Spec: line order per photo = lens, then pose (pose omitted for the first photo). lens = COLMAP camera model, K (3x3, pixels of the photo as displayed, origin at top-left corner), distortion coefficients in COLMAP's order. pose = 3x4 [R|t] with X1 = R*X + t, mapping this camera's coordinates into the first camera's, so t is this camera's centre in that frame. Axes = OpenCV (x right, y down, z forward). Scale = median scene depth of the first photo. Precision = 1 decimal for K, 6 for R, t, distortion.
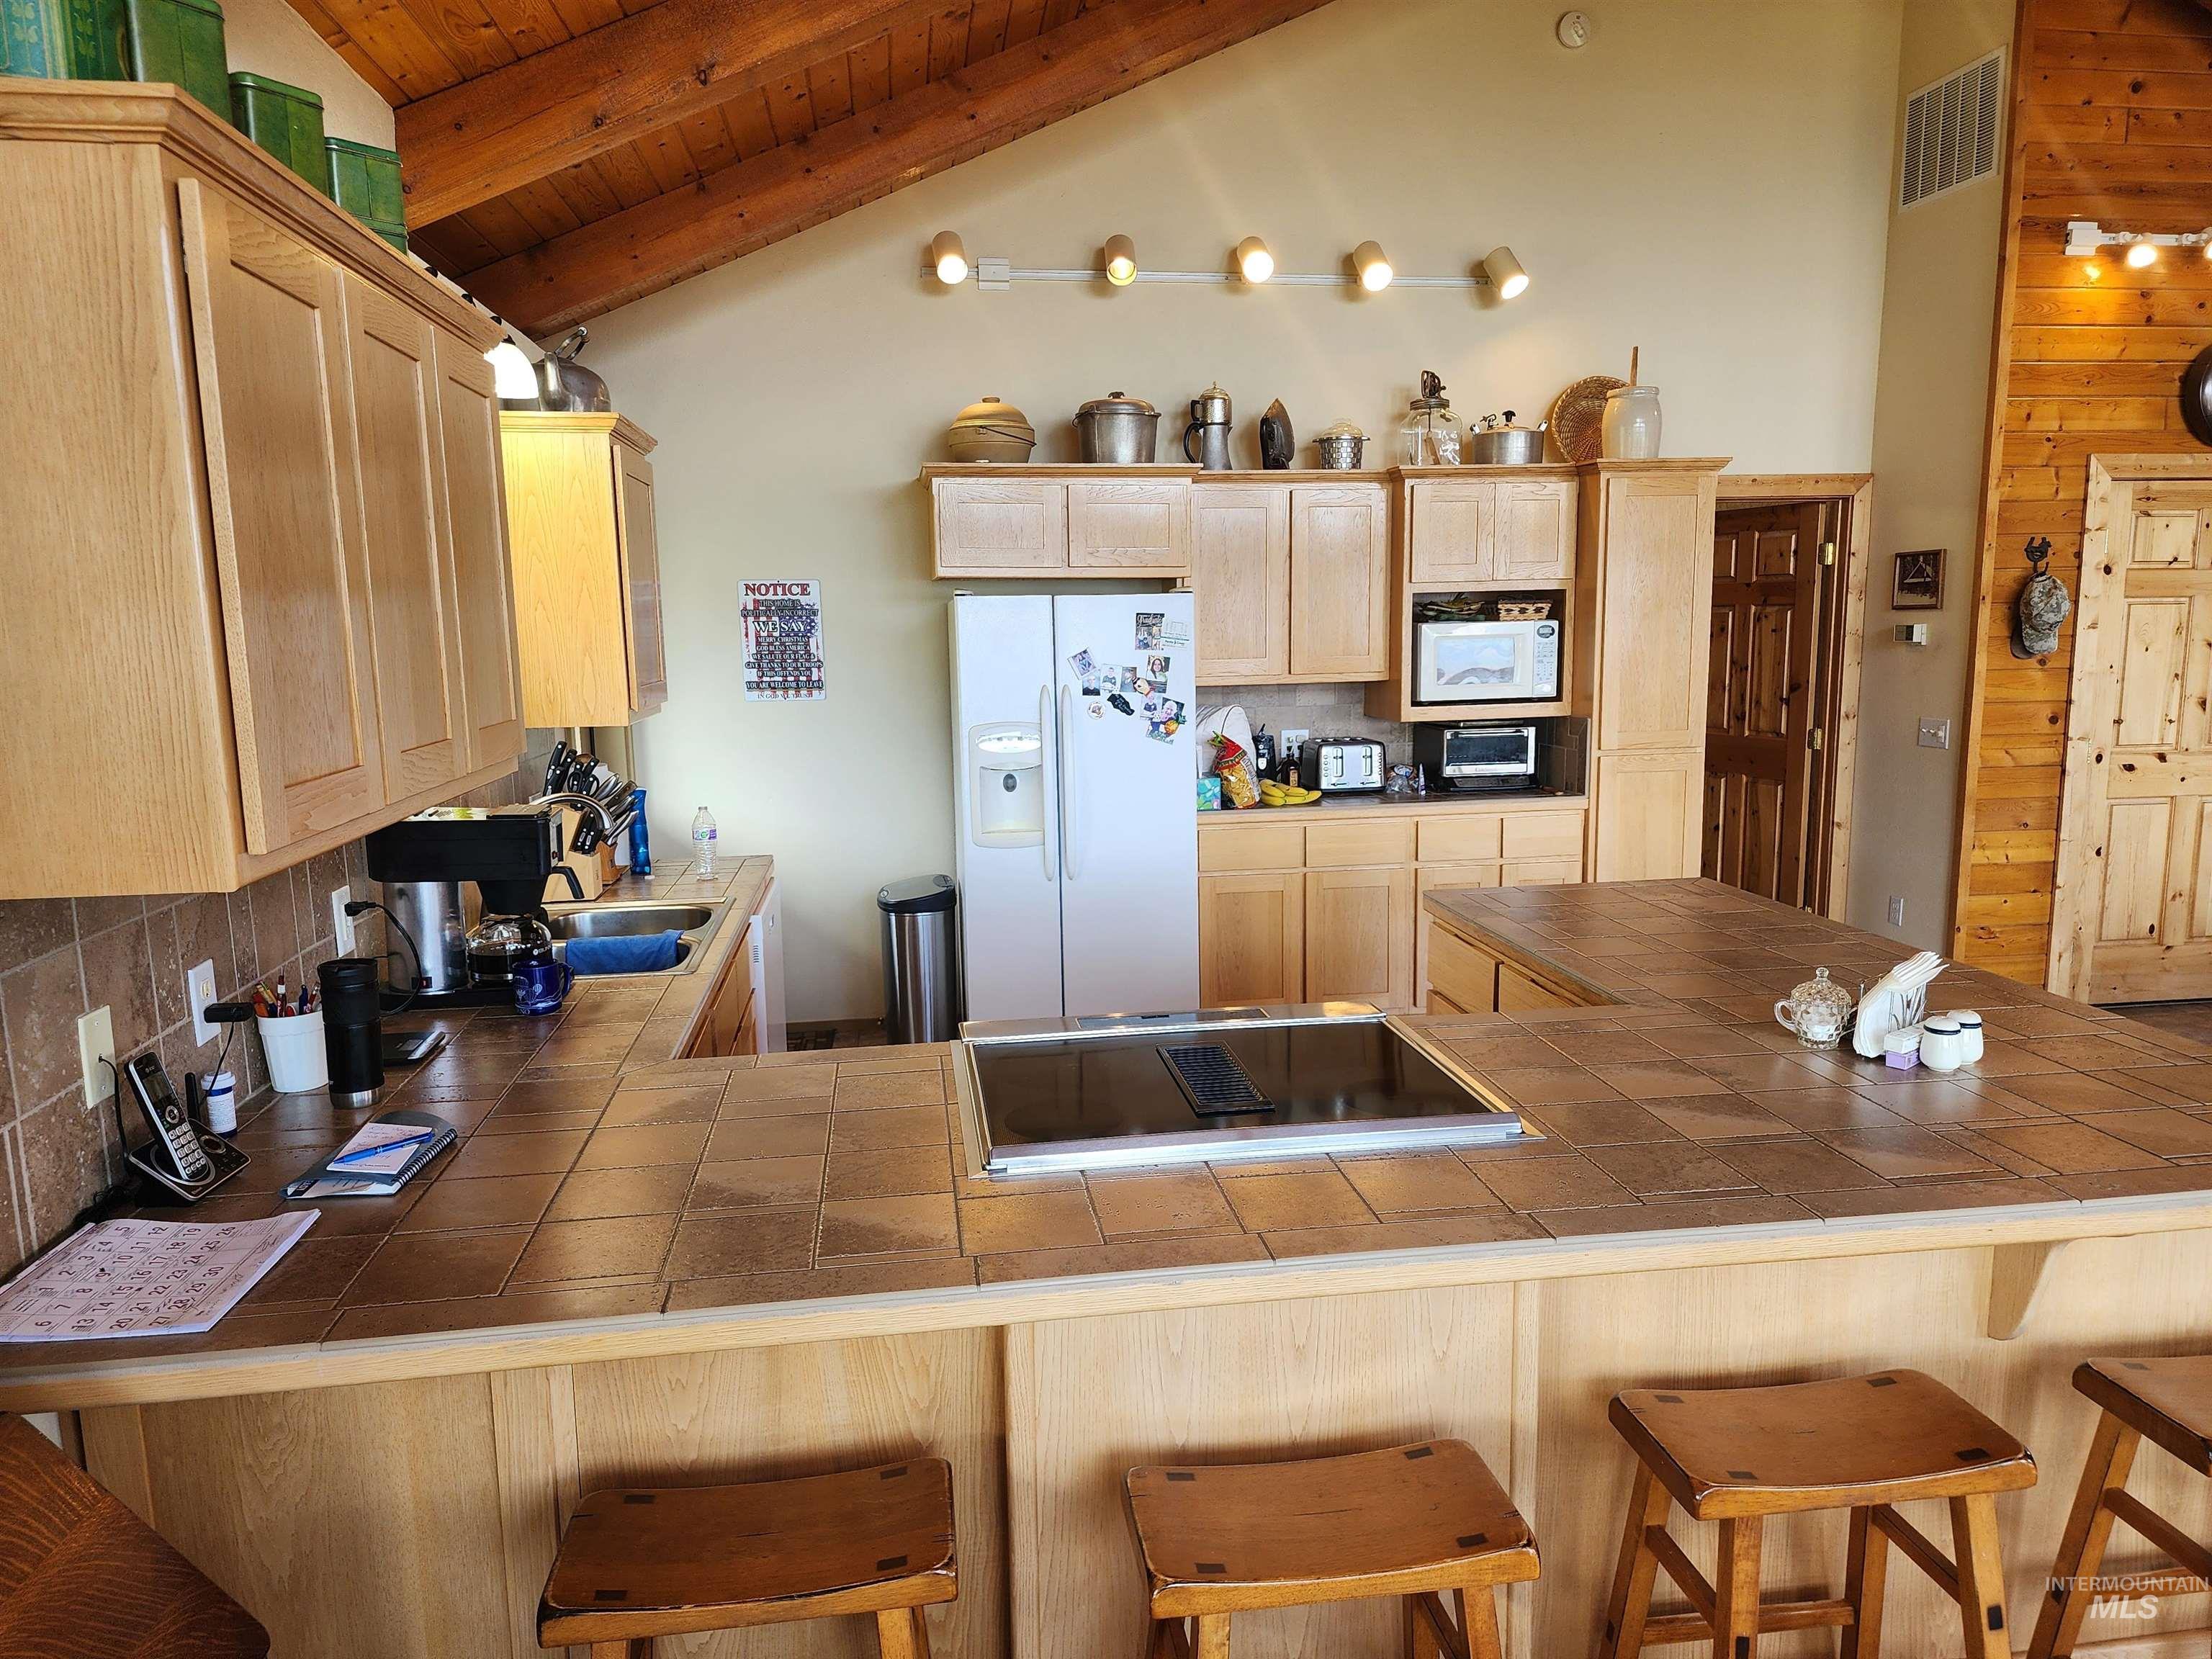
lens RADIAL K [[1472.9, 0, 1108.3], [0, 1472.9, 834.7], [0, 0, 1]] dist [0.077029, -0.062049]
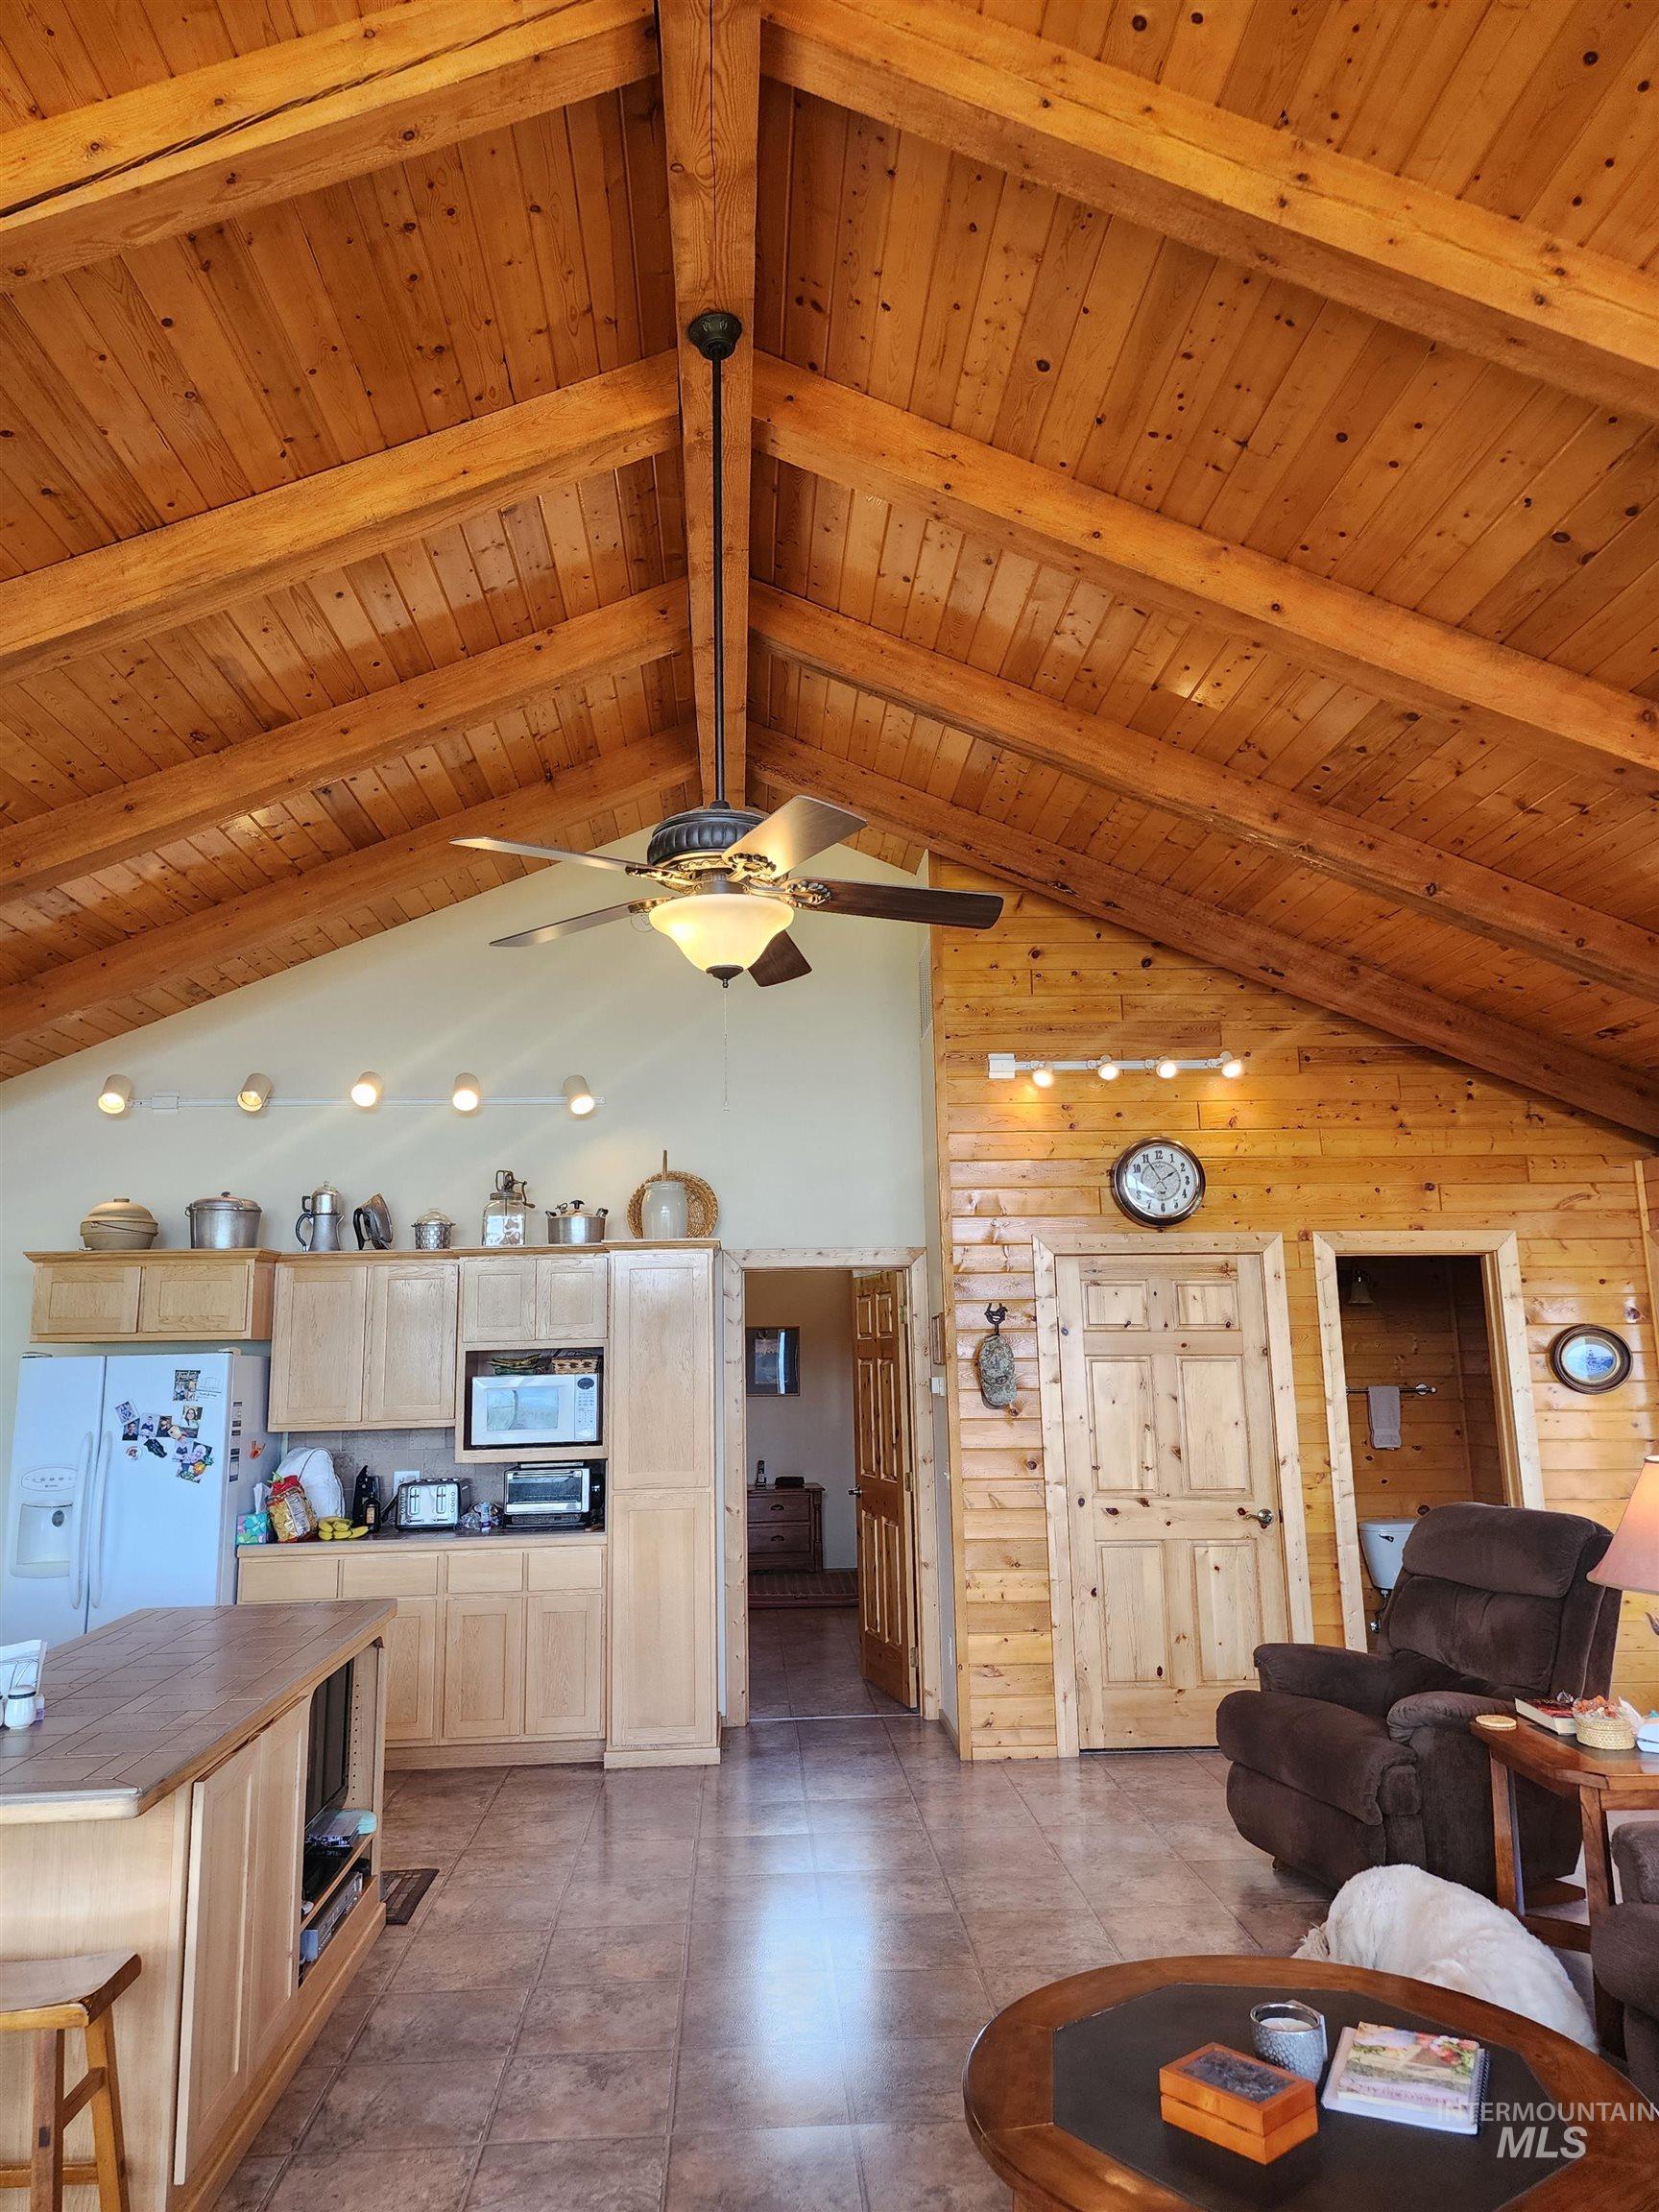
lens RADIAL K [[1472.9, 0, 814.6], [0, 1472.9, 1099.7], [0, 0, 1]] dist [0.077029, -0.062049]
pose [[0.995073, -0.019992, -0.097106, 0.586207], [-0.012122, 0.947574, -0.319305, 0.020499], [0.098398, 0.318909, 0.942664, -0.146871]]
